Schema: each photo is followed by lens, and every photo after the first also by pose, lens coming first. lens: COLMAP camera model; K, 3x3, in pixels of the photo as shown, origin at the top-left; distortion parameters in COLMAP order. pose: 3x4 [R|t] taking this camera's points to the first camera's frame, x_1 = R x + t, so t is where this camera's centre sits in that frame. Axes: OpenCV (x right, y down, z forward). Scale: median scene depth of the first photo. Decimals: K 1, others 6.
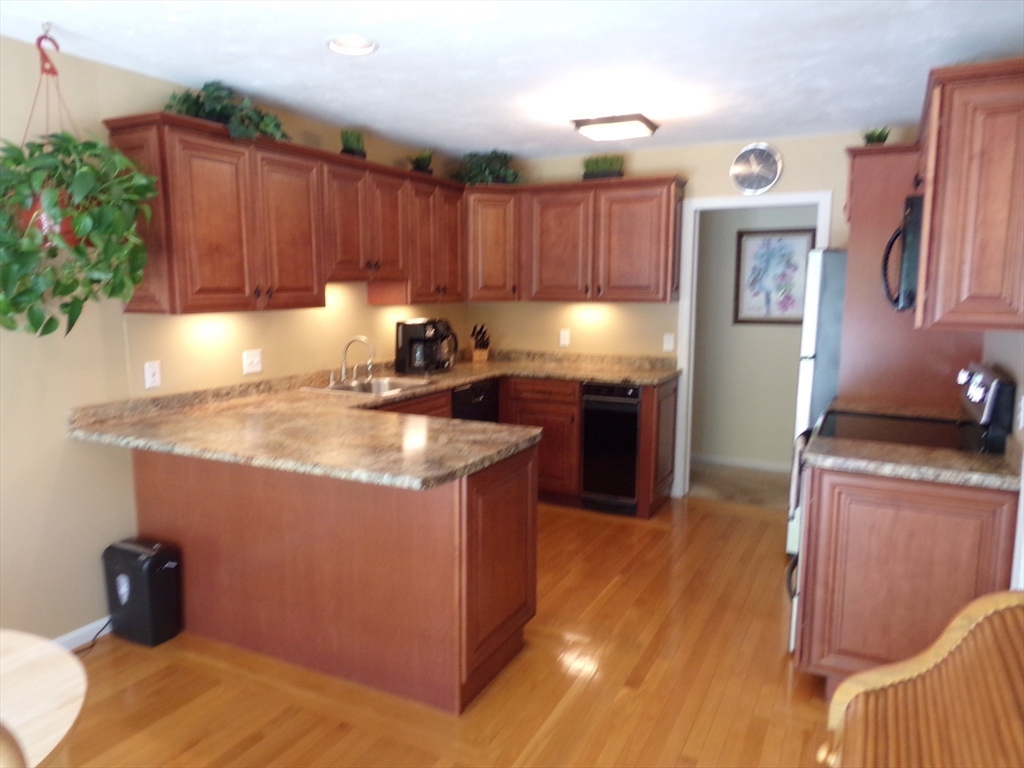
lens RADIAL K [[732.3, 0, 503.9], [0, 732.3, 385.6], [0, 0, 1]] dist [0.070563, -0.078699]
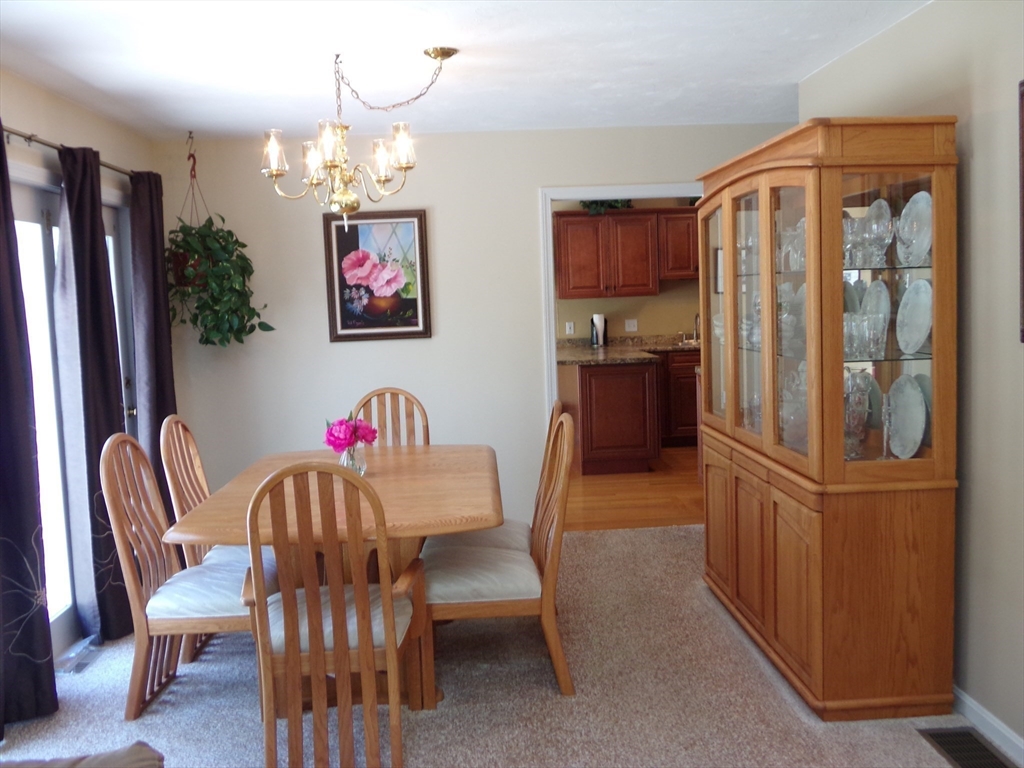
lens RADIAL K [[967.2, 0, 511.4], [0, 967.2, 383.8], [0, 0, 1]] dist [0.003531, 0.000000]
pose [[0.507389, 0.065140, -0.859252, 1.267060], [-0.083678, 0.996151, 0.026107, 0.059432], [0.857645, 0.058655, 0.510887, -0.375344]]
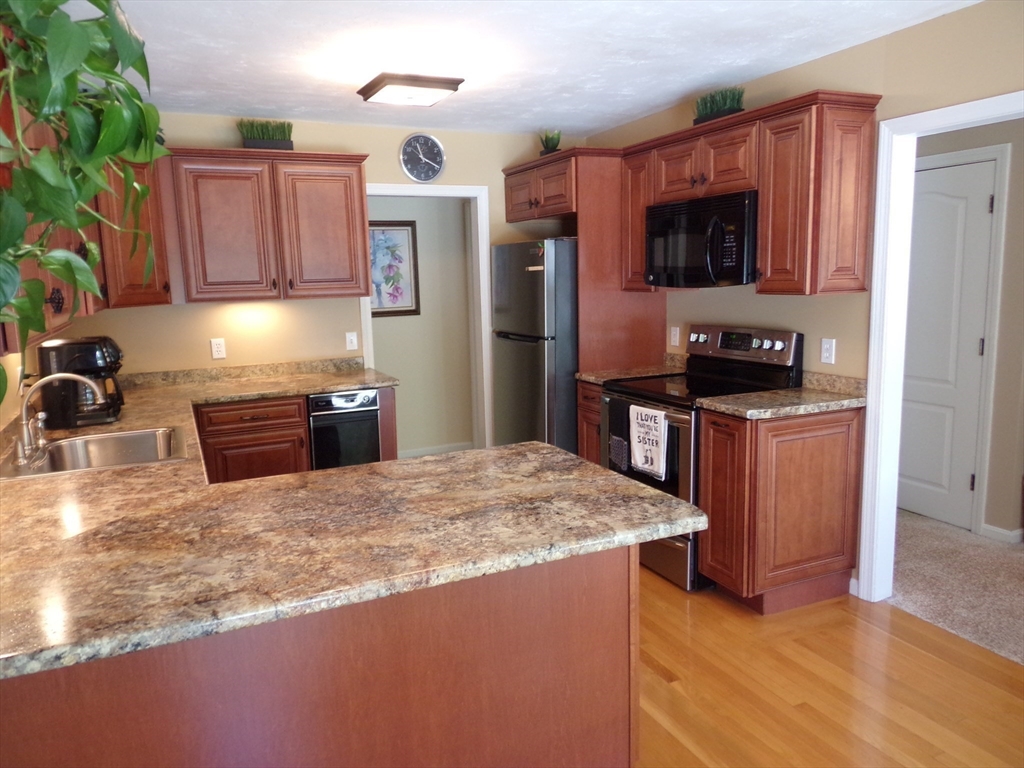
lens RADIAL K [[732.3, 0, 498.0], [0, 732.3, 380.3], [0, 0, 1]] dist [0.070563, -0.078699]
pose [[0.625306, -0.134688, 0.768669, -0.391679], [0.140364, 0.988341, 0.058995, -0.041436], [-0.767653, 0.071003, 0.636920, 0.311953]]
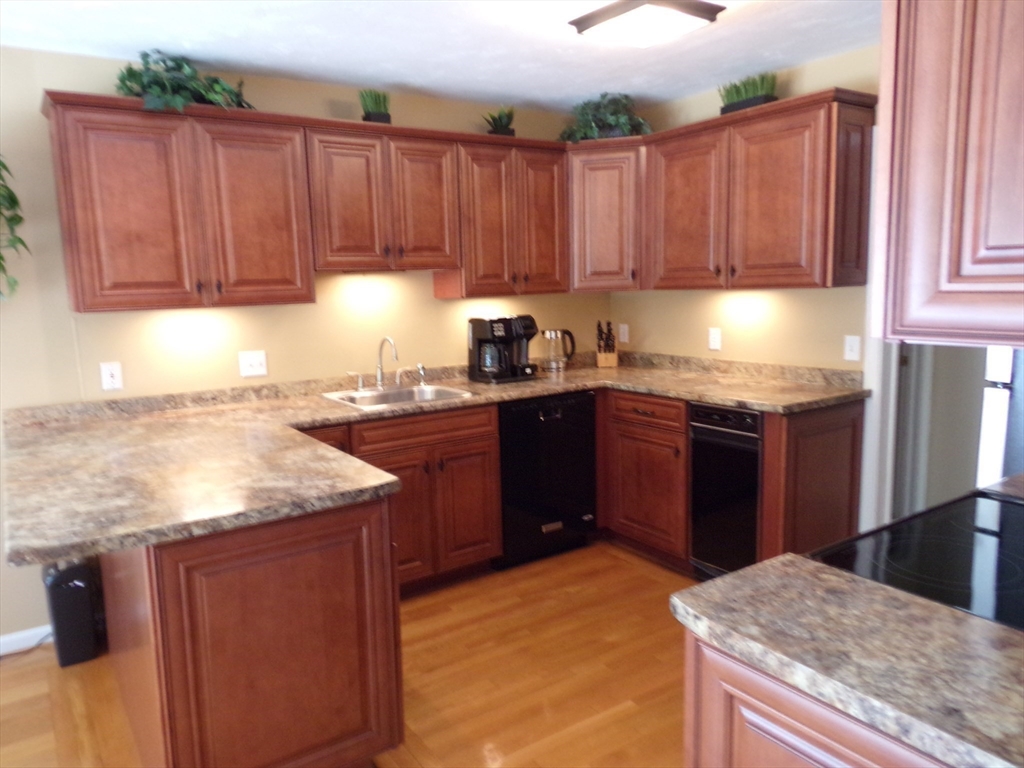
lens RADIAL K [[732.3, 0, 498.3], [0, 732.3, 382.1], [0, 0, 1]] dist [0.070563, -0.078699]
pose [[0.873831, 0.039290, -0.484639, 0.290550], [-0.037889, 0.999201, 0.012690, -0.026435], [0.484750, 0.007274, 0.874622, 0.286986]]
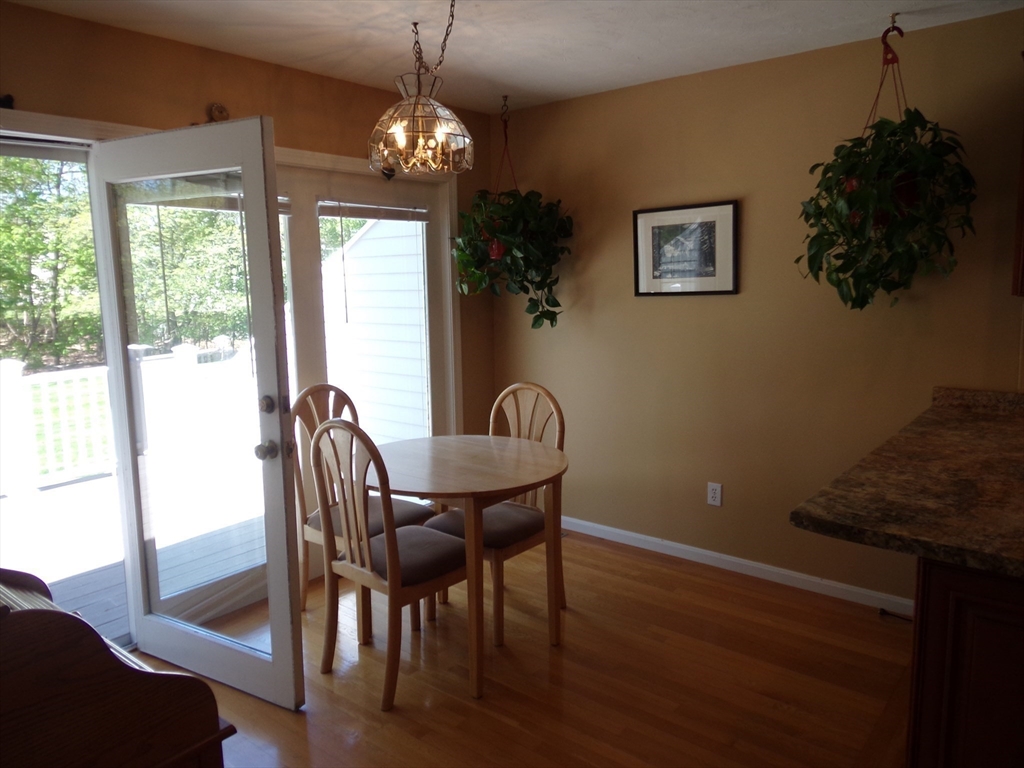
lens RADIAL K [[732.3, 0, 514.7], [0, 732.3, 389.6], [0, 0, 1]] dist [0.070563, -0.078699]
pose [[-0.201299, 0.151641, -0.967721, 0.318050], [-0.122908, 0.976226, 0.178540, -0.046329], [0.971788, 0.154881, -0.177876, 0.392506]]
